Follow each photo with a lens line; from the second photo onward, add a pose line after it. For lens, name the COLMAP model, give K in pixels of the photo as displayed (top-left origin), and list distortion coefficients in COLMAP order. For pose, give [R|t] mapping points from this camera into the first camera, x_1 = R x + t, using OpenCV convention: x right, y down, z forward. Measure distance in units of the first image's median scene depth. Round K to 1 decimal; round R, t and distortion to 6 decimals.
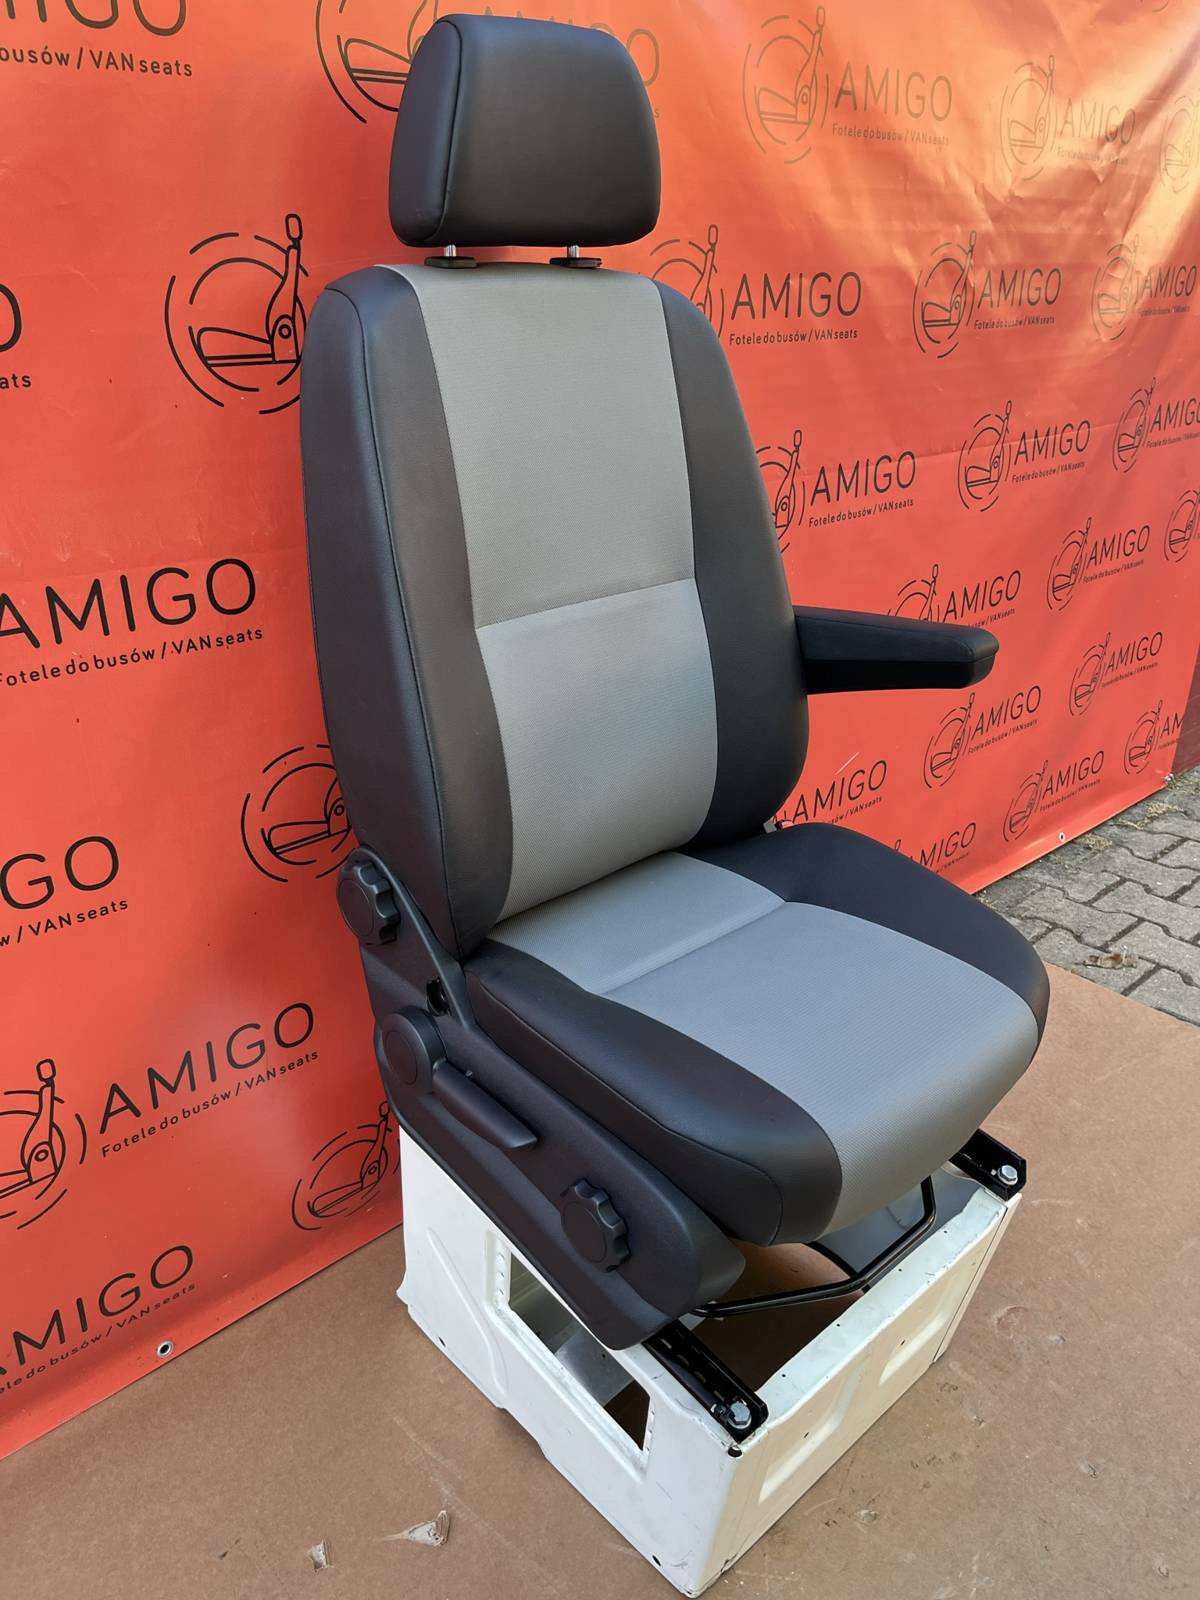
lens RADIAL K [[1209.0, 0, 576.0], [0, 1209.0, 803.8], [0, 0, 1]] dist [0.087859, -0.128170]
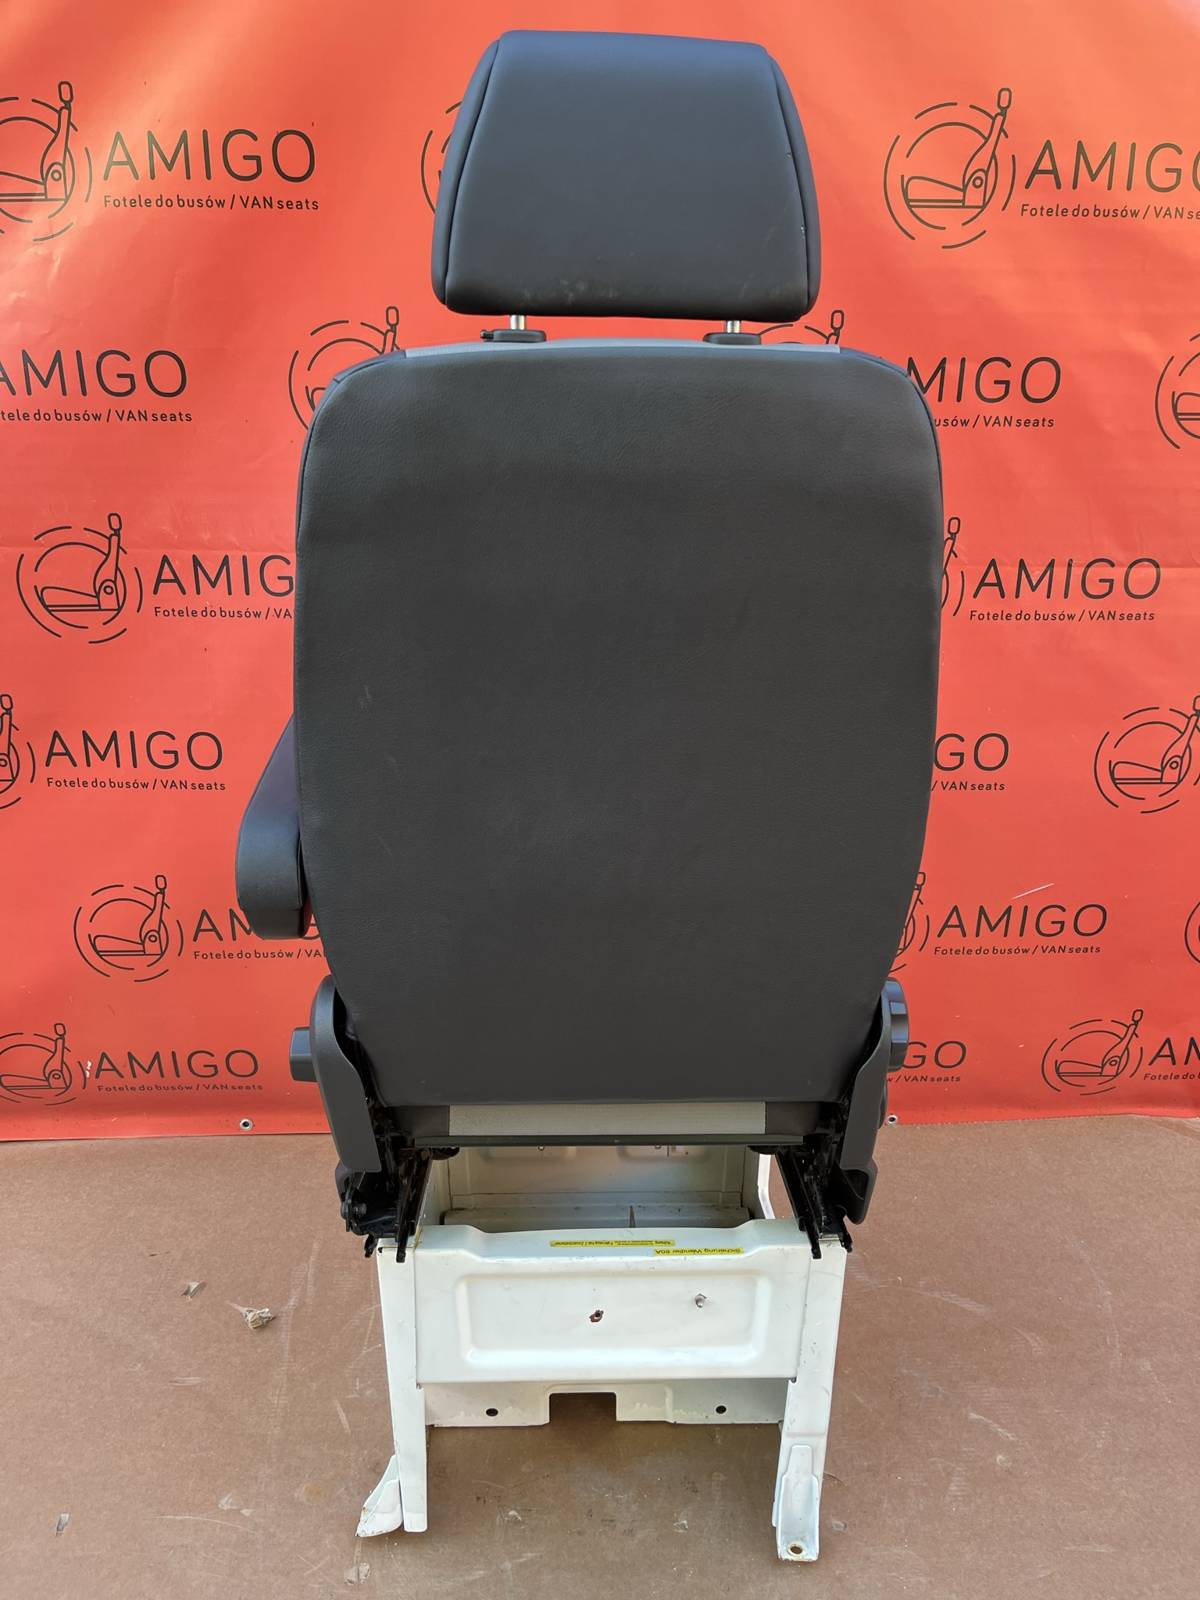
lens RADIAL K [[1189.1, 0, 576.8], [0, 1189.1, 808.3], [0, 0, 1]] dist [0.023042, -0.003284]
pose [[0.761015, 0.247613, -0.599620, 0.726204], [-0.270107, 0.961306, 0.054162, -0.072839], [0.589829, 0.120744, 0.798450, 0.133865]]
